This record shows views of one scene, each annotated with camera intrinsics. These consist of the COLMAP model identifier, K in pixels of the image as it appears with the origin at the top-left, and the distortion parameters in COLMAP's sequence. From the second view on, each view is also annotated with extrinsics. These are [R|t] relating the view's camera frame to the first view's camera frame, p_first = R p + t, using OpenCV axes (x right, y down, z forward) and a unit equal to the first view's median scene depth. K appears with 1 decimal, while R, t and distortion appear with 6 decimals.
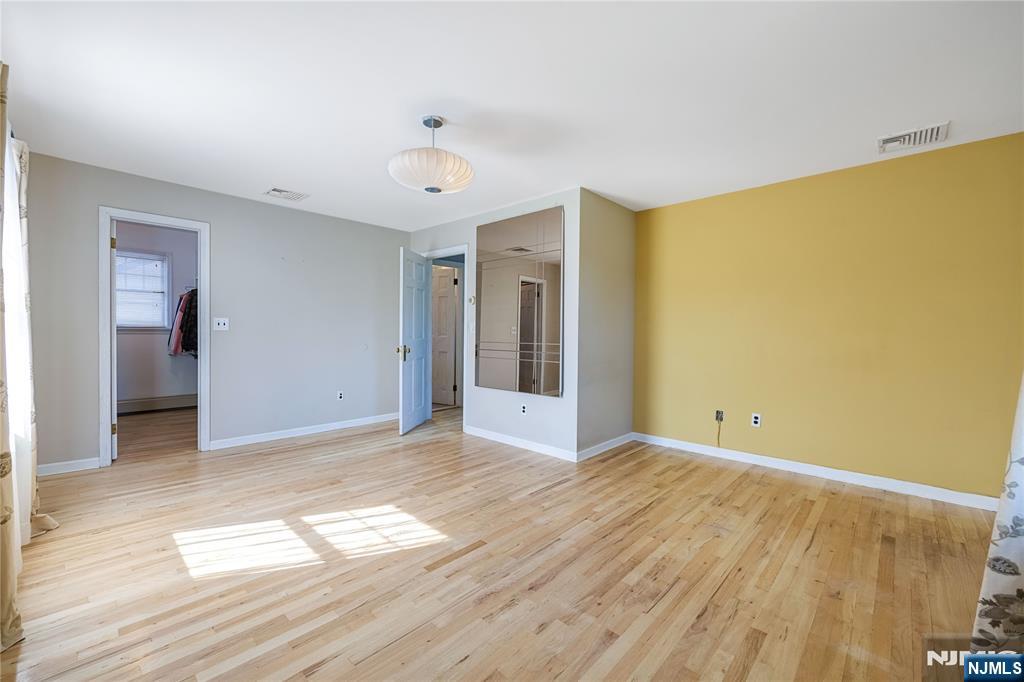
lens RADIAL K [[416.0, 0, 511.6], [0, 416.0, 339.9], [0, 0, 1]] dist [-0.004131, 0.000223]
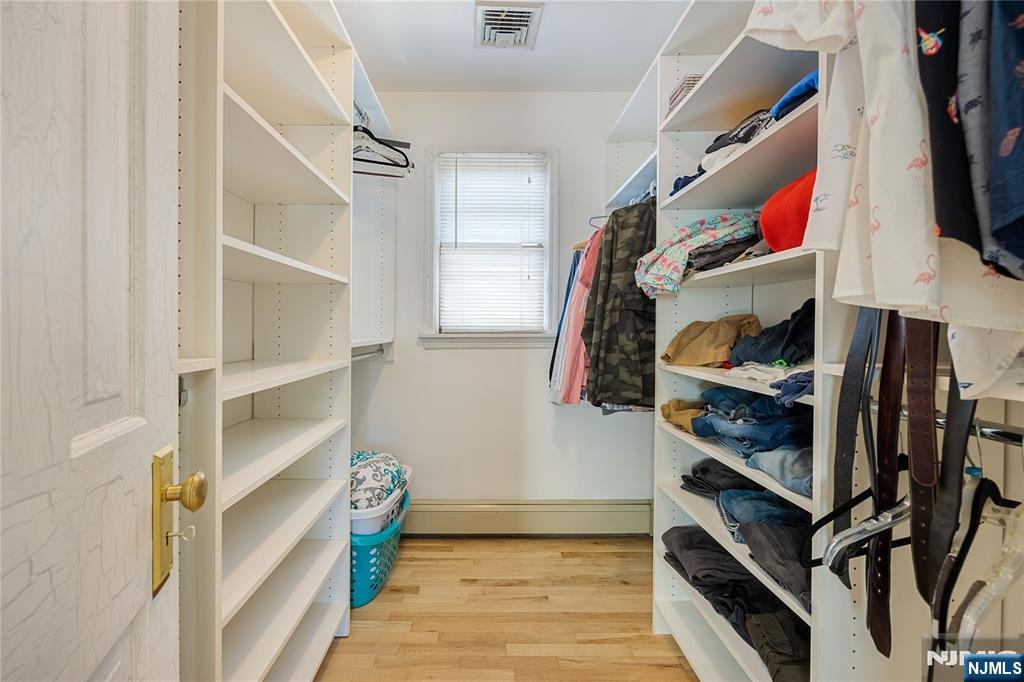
lens RADIAL K [[416.0, 0, 506.4], [0, 416.0, 336.4], [0, 0, 1]] dist [-0.004131, 0.000223]
pose [[0.714919, 0.008147, -0.699160, -0.577356], [-0.009787, 0.999951, 0.001644, -0.025191], [0.699139, 0.005667, 0.714963, 0.683460]]
